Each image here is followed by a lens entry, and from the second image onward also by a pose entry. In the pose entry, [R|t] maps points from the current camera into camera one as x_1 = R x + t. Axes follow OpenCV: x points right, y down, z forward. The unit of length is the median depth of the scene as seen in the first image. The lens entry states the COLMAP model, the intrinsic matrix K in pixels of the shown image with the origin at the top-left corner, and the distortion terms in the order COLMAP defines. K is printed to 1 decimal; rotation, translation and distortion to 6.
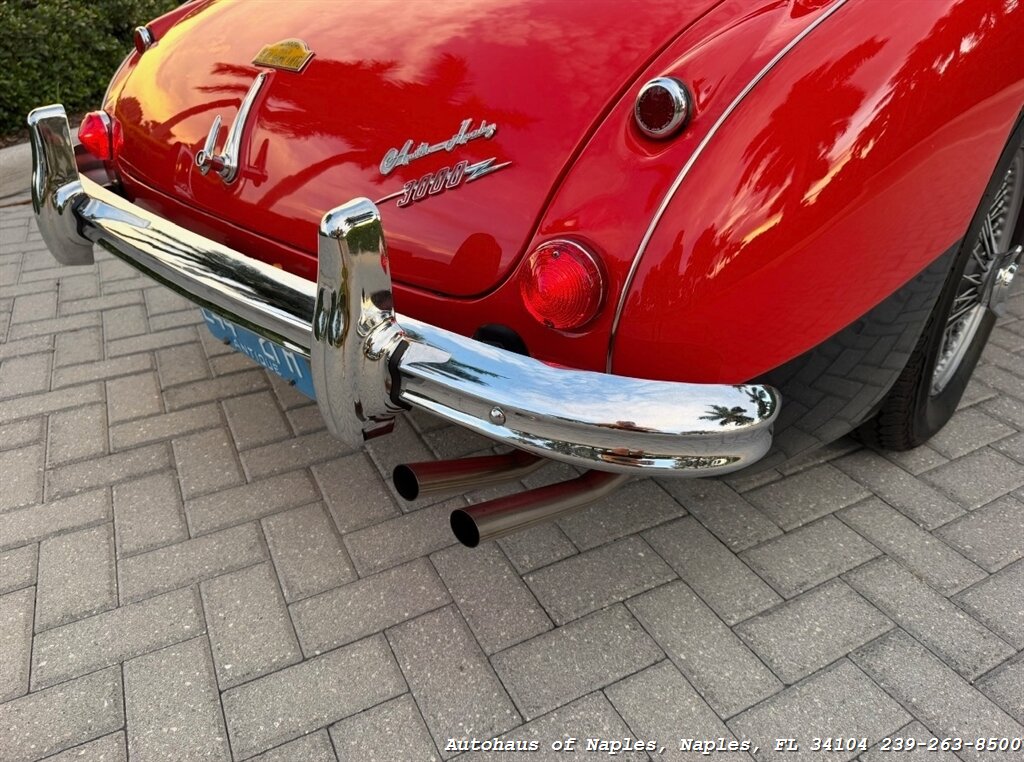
lens RADIAL K [[738.4, 0, 515.3], [0, 738.4, 367.3], [0, 0, 1]] dist [0.063610, -0.114778]
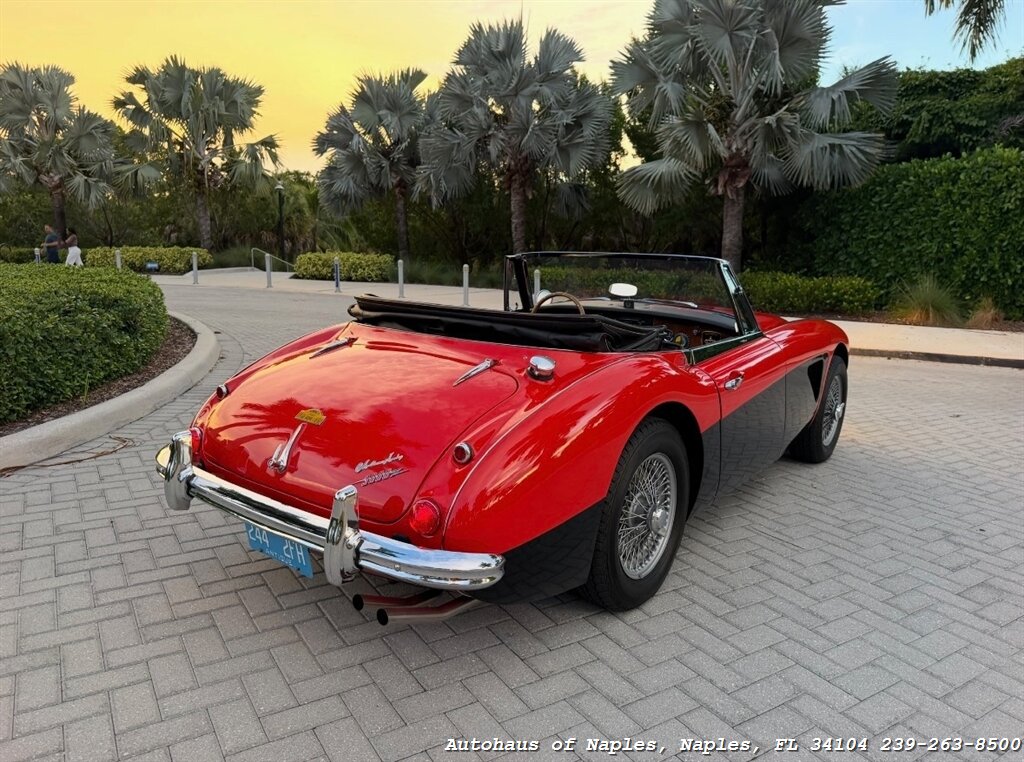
lens RADIAL K [[738.4, 0, 515.3], [0, 738.4, 367.3], [0, 0, 1]] dist [0.063610, -0.114778]
pose [[0.995177, 0.020661, 0.095894, 0.074240], [0.010993, 0.947918, -0.318324, 0.141718], [-0.097476, 0.317843, 0.943119, -1.057207]]
